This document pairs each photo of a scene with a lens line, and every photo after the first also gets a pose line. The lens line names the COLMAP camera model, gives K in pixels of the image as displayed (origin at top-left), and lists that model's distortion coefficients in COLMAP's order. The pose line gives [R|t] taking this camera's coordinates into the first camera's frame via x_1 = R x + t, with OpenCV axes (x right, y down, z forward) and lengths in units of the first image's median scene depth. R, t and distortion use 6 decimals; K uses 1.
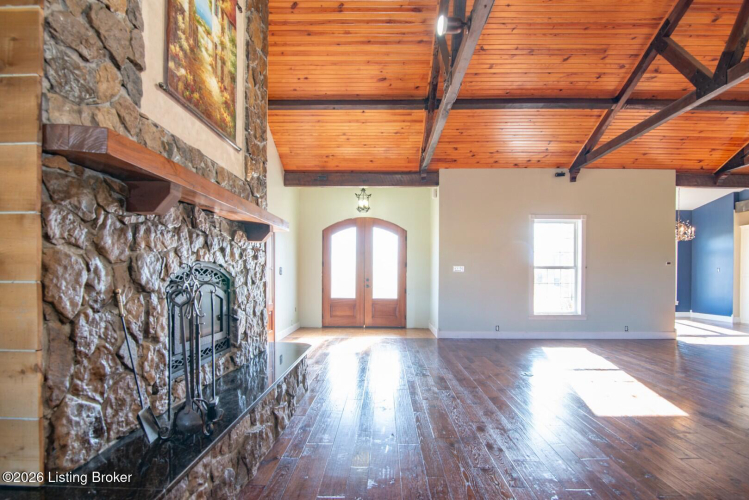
lens RADIAL K [[360.8, 0, 374.6], [0, 360.8, 277.8], [0, 0, 1]] dist [-0.011638, -0.000715]
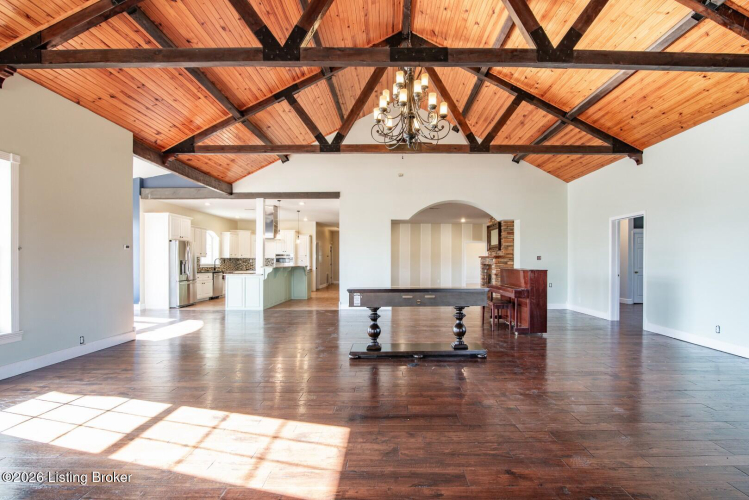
lens RADIAL K [[352.2, 0, 390.8], [0, 352.2, 261.7], [0, 0, 1]] dist [-0.002490, -0.000842]
pose [[-0.020765, -0.002252, 0.999782, 0.023983], [0.010055, 0.999946, 0.002461, -0.003622], [-0.999734, 0.010104, -0.020742, 0.456847]]
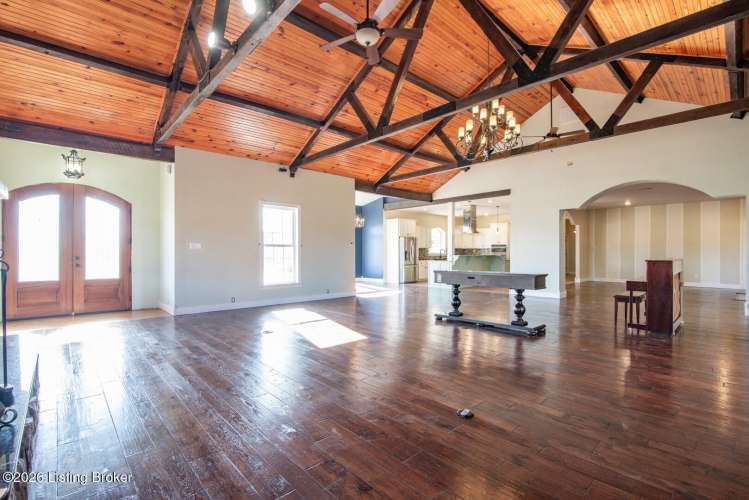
lens RADIAL K [[351.9, 0, 374.5], [0, 351.9, 250.0], [0, 0, 1]] dist [-0.000620, -0.000050]
pose [[0.717691, 0.000102, 0.696362, -0.101968], [0.010196, 0.999891, -0.010655, 0.002628], [-0.696287, 0.014747, 0.717611, -0.082308]]
